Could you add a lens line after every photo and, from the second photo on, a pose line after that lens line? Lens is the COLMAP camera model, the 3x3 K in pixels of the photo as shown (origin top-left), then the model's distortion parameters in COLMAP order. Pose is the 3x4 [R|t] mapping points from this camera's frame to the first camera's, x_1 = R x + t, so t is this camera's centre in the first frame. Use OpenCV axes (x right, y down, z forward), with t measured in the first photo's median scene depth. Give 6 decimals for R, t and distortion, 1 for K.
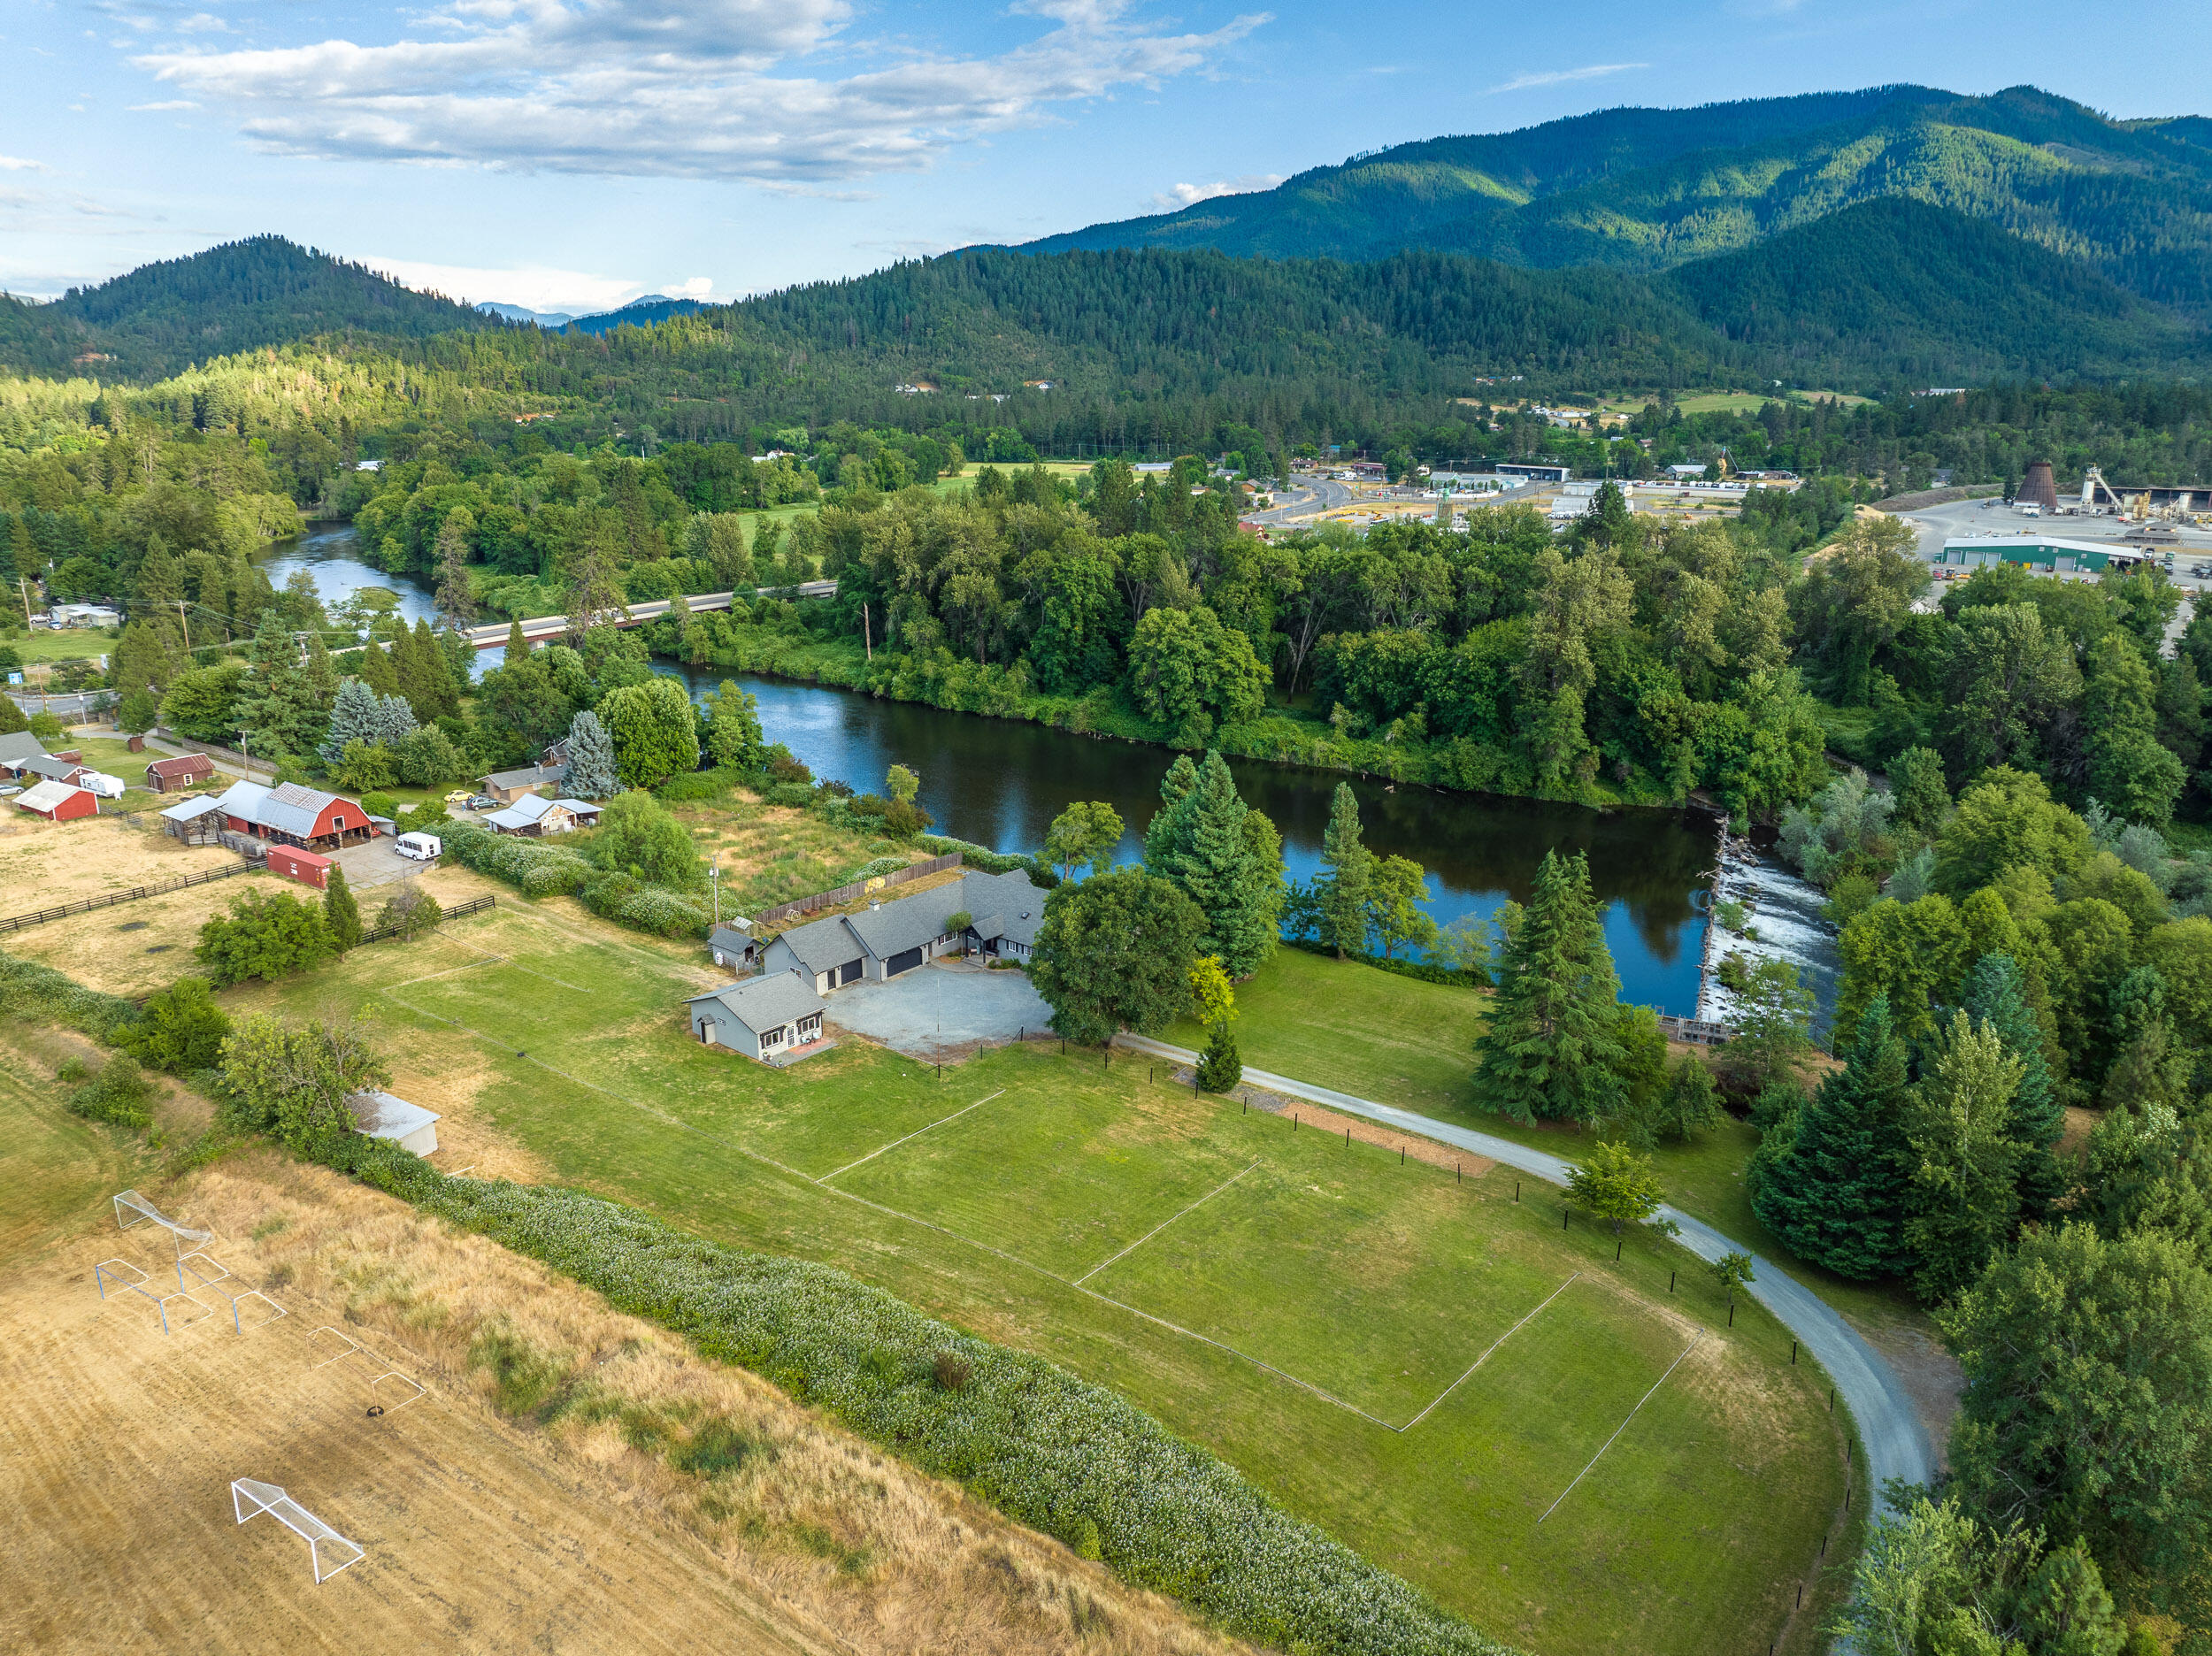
lens RADIAL K [[1576.9, 0, 1106.0], [0, 1576.9, 828.0], [0, 0, 1]] dist [-0.056227, 0.029557]
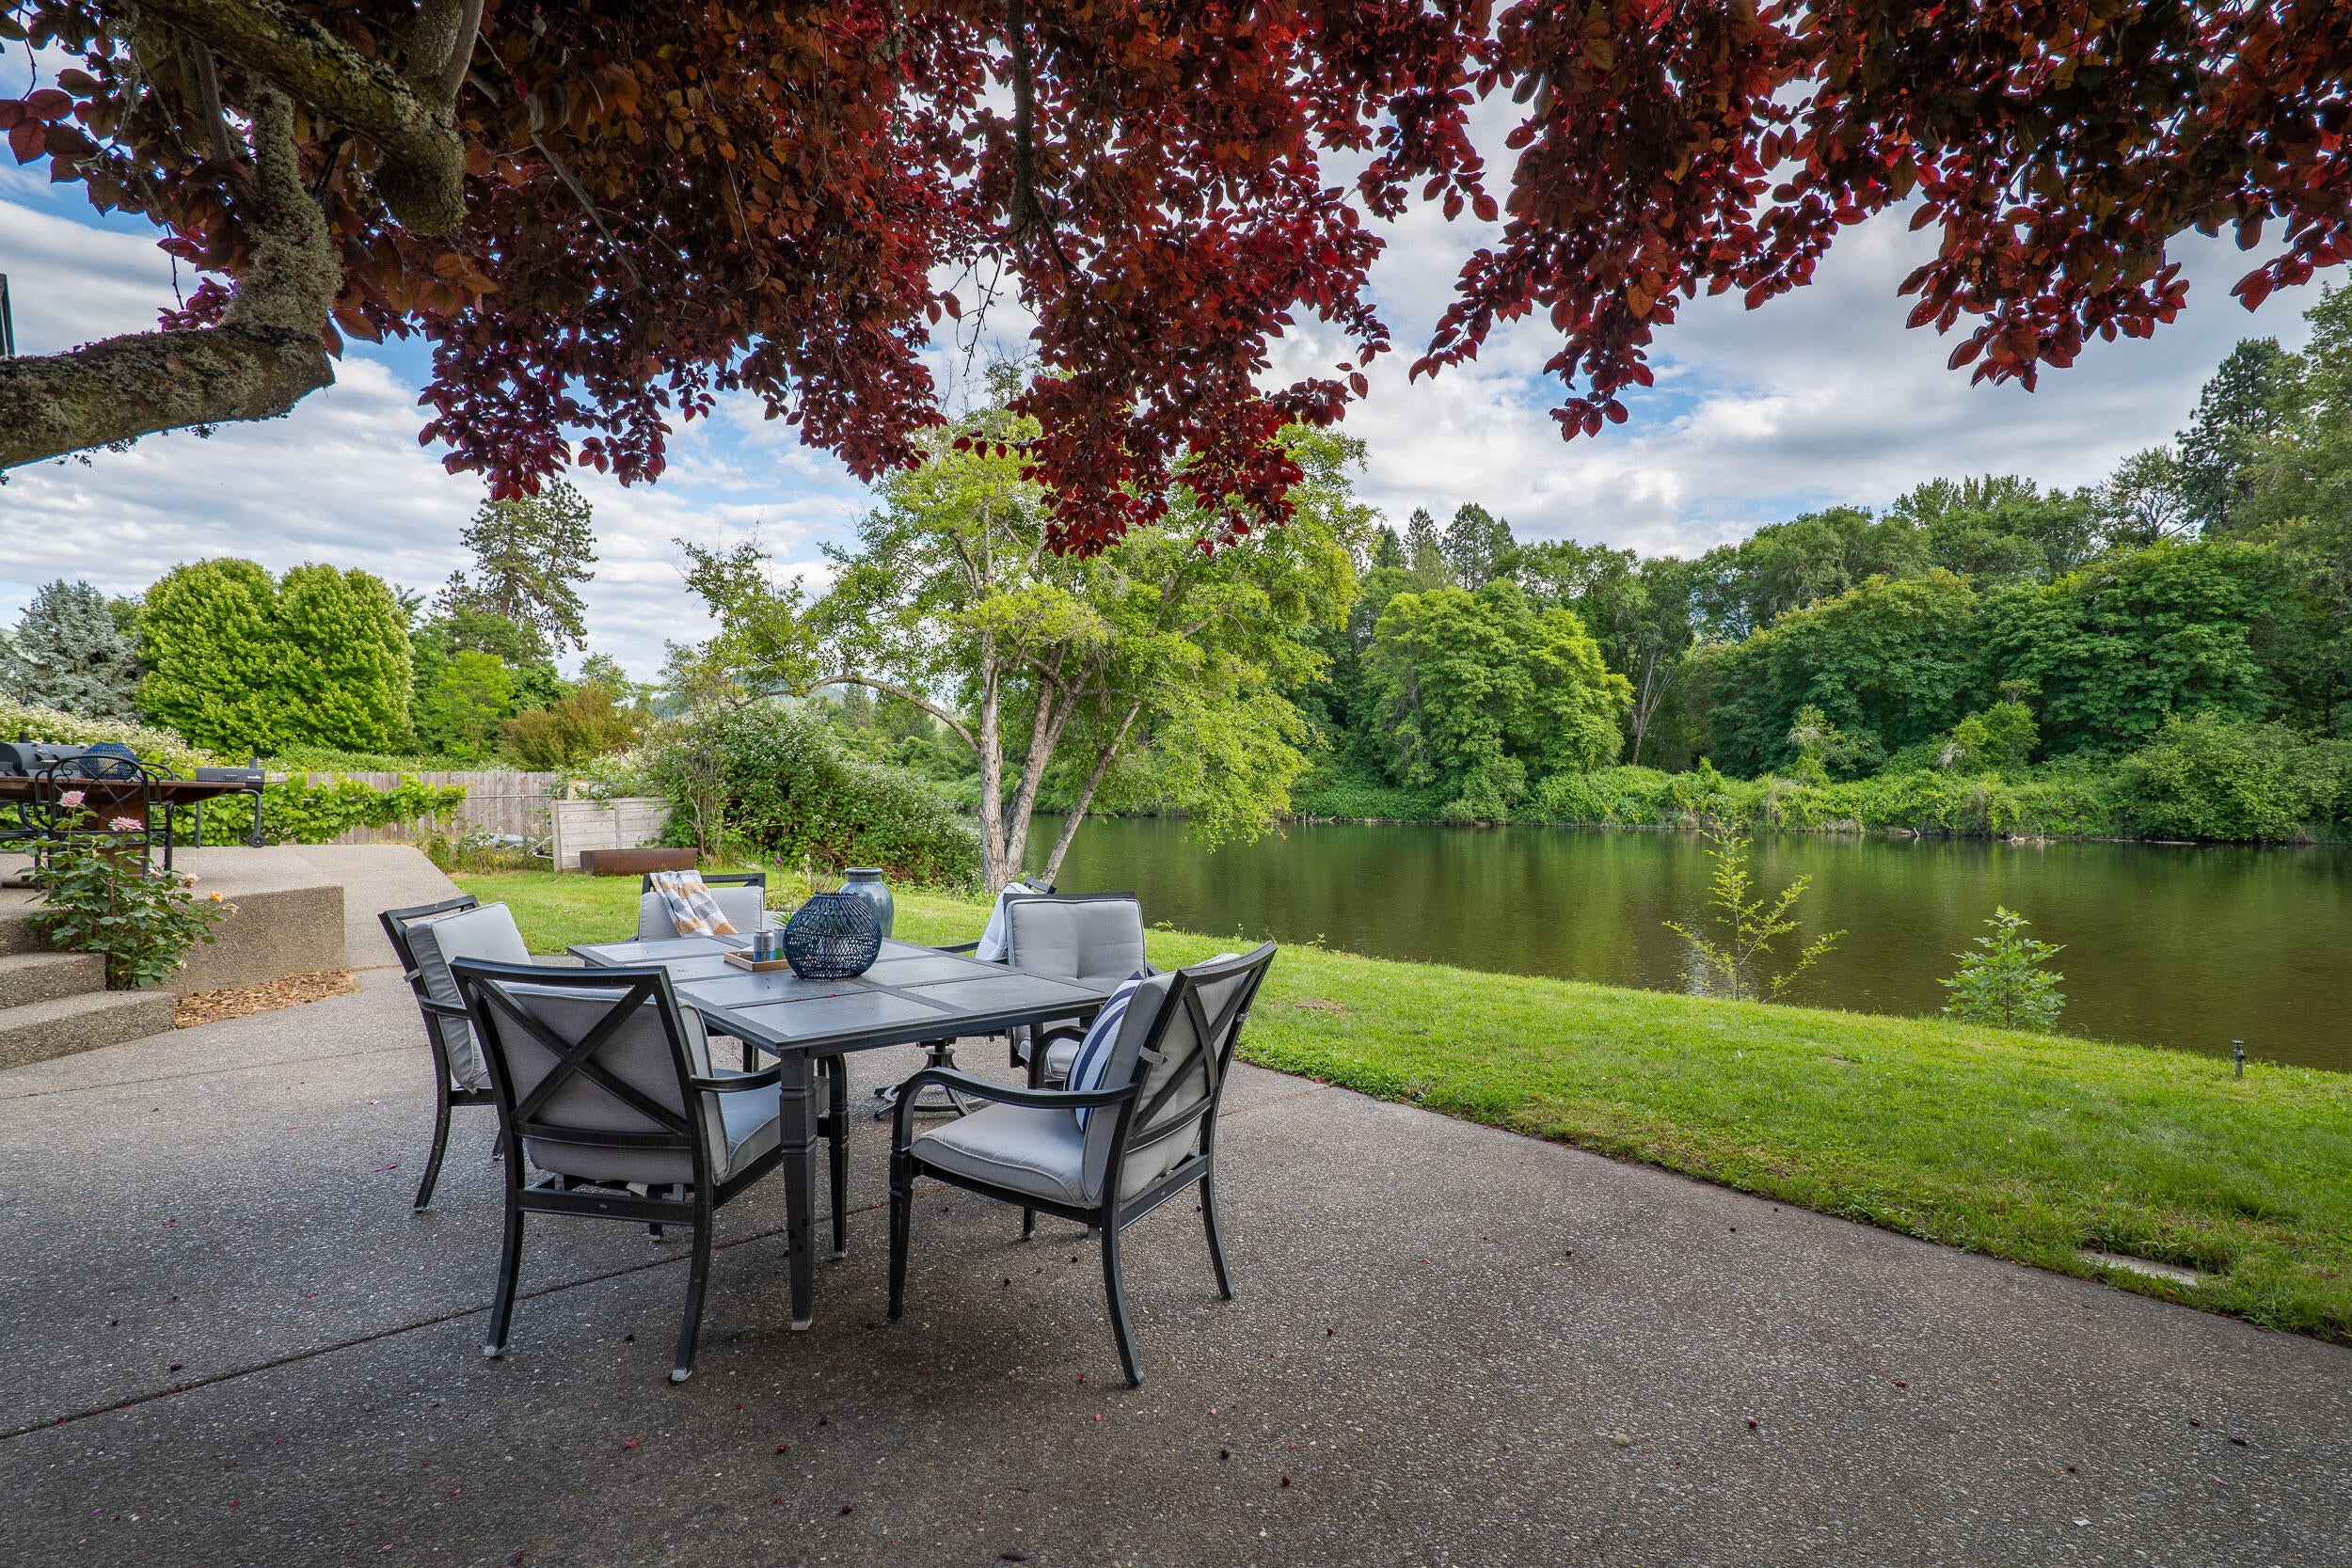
lens RADIAL K [[1098.8, 0, 1176.0], [0, 1098.8, 784.0], [0, 0, 1]] dist [-0.021826, 0.005197]
pose [[0.990479, -0.010369, -0.137274, 0.002302], [-0.026640, 0.963875, -0.265019, 0.052196], [0.135063, 0.266153, 0.954422, 0.895423]]
